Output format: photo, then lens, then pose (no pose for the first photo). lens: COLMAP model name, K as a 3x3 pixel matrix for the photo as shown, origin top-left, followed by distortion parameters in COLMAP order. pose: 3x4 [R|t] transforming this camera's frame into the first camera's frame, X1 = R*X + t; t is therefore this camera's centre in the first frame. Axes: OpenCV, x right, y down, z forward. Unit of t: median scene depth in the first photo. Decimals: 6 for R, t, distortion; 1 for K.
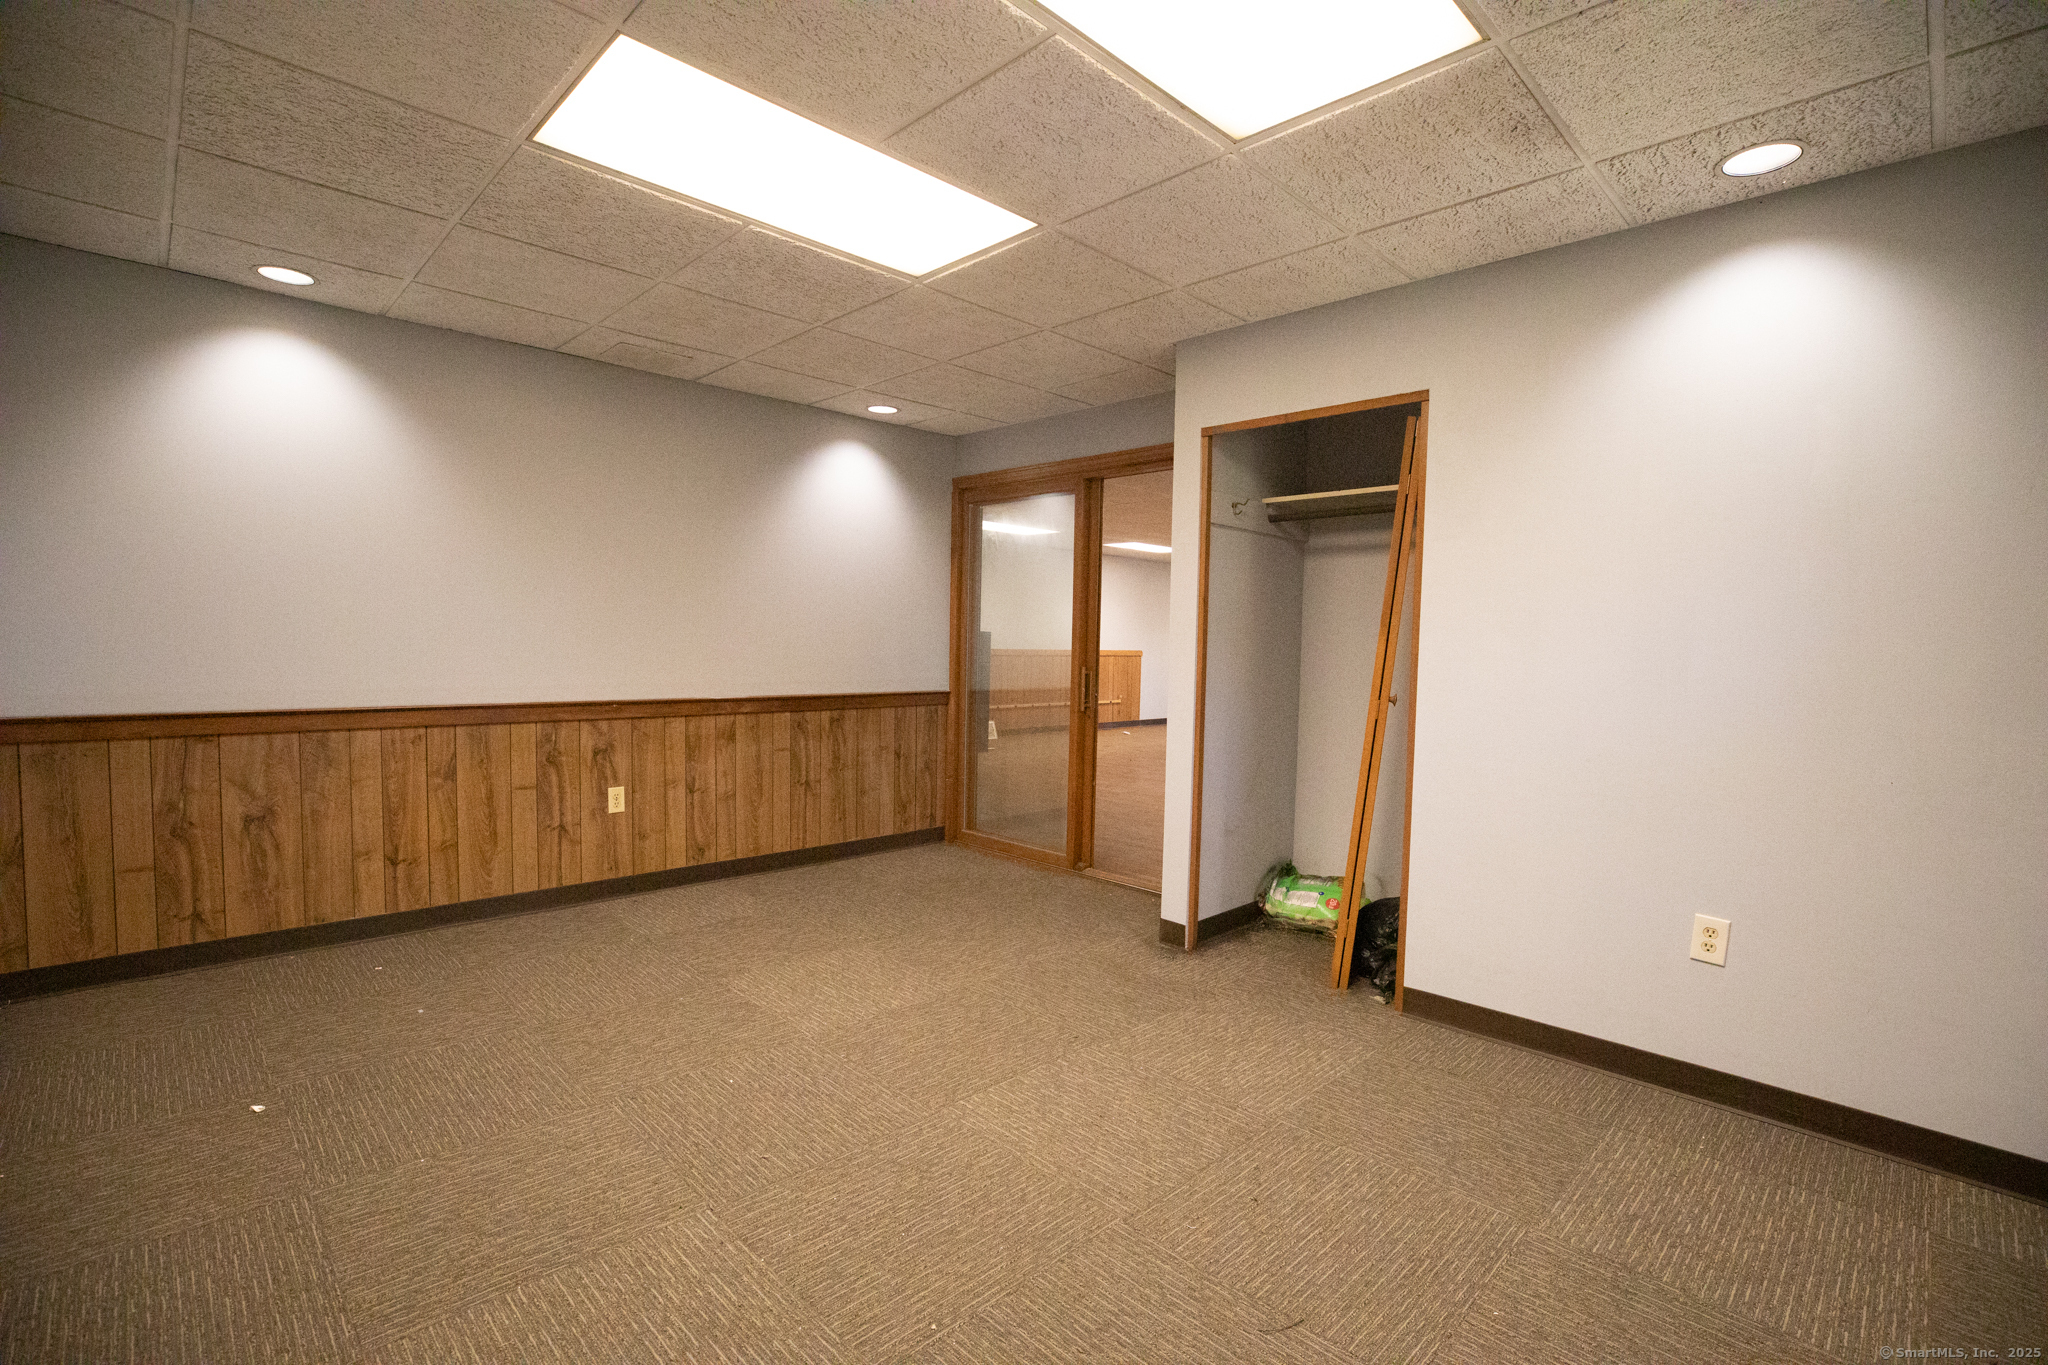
lens RADIAL K [[945.1, 0, 1003.5], [0, 945.1, 691.0], [0, 0, 1]] dist [-0.050874, 0.022446]
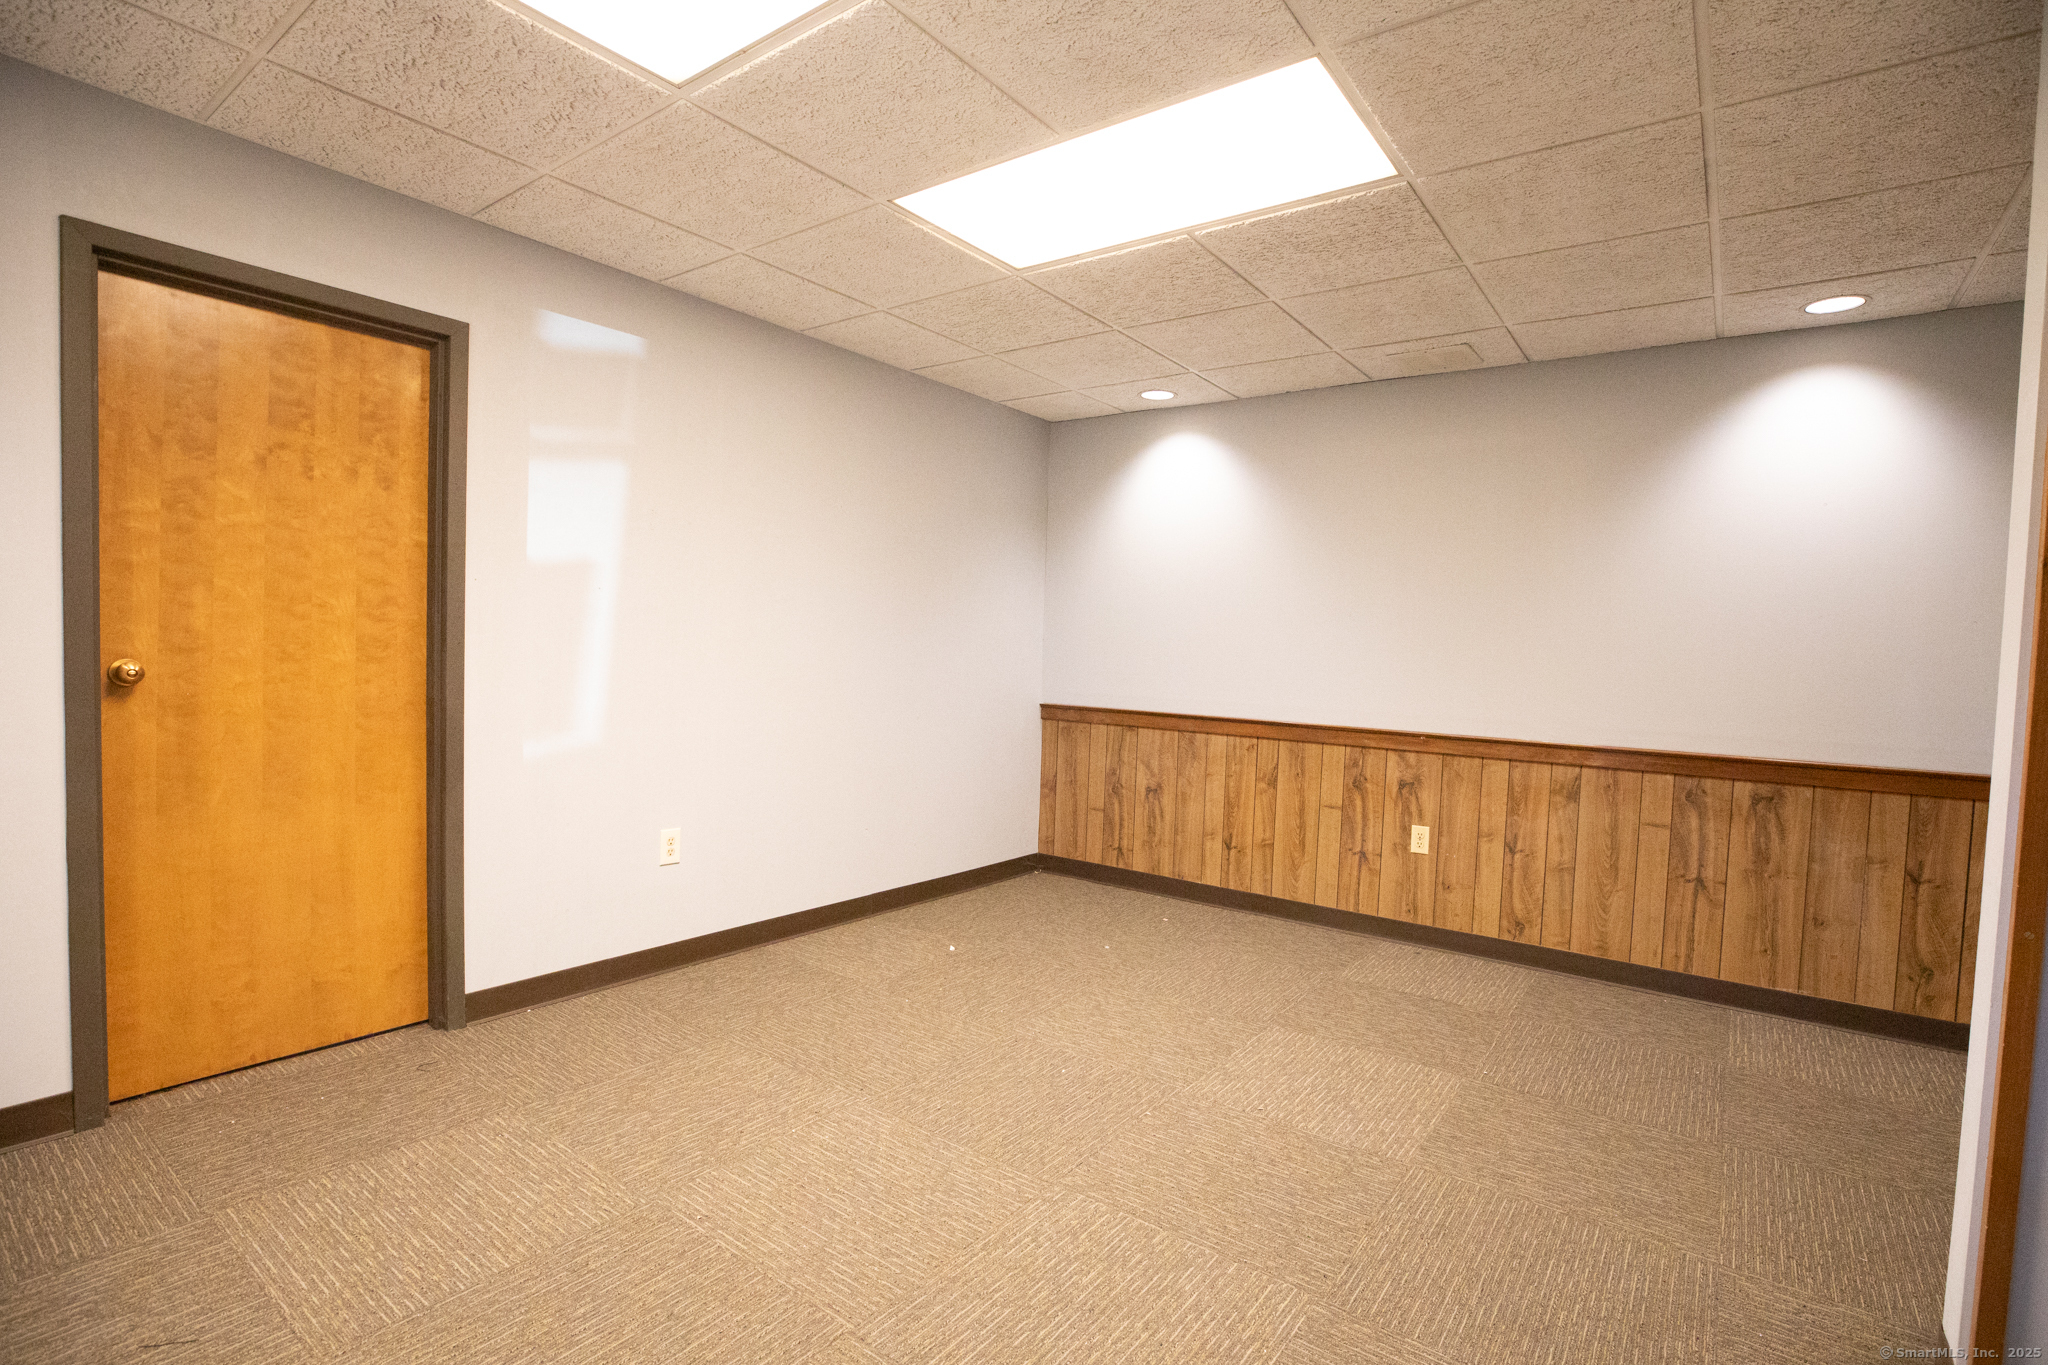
lens RADIAL K [[945.1, 0, 1003.5], [0, 945.1, 691.0], [0, 0, 1]] dist [-0.050874, 0.022446]
pose [[0.162224, 0.032794, -0.986209, 0.451277], [-0.082836, 0.996372, 0.019506, -0.015211], [0.983271, 0.078529, 0.164352, 0.451961]]
